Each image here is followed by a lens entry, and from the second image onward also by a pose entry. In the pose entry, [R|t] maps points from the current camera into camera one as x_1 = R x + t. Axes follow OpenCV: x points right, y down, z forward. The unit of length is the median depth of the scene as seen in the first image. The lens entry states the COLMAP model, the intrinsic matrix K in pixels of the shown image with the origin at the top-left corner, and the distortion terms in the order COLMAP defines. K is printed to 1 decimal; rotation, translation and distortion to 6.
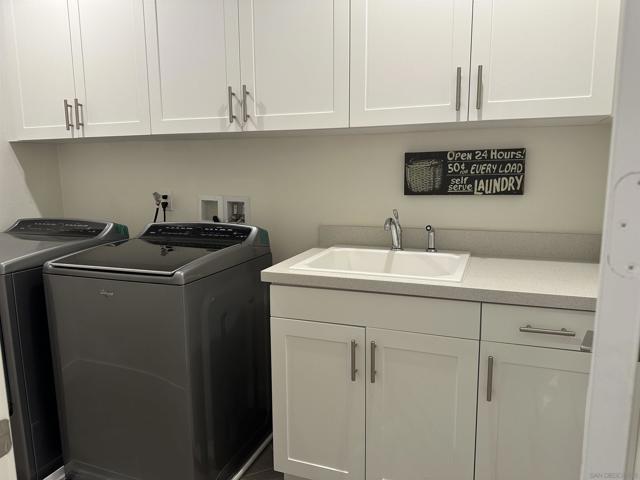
lens RADIAL K [[442.3, 0, 320.0], [0, 442.3, 240.0], [0, 0, 1]] dist [0.006083, -0.003075]
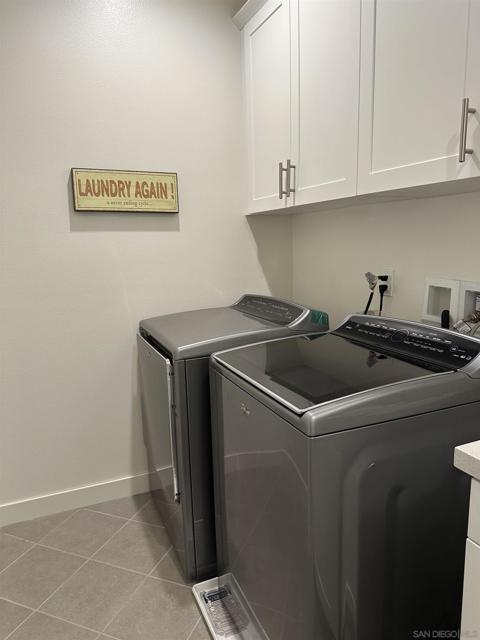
lens RADIAL K [[442.3, 0, 249.8], [0, 442.3, 319.7], [0, 0, 1]] dist [0.006083, -0.003075]
pose [[0.698111, 0.112970, -0.707021, 0.033378], [-0.090115, 0.993485, 0.069762, -0.065613], [0.710296, 0.015011, 0.703743, 0.343900]]
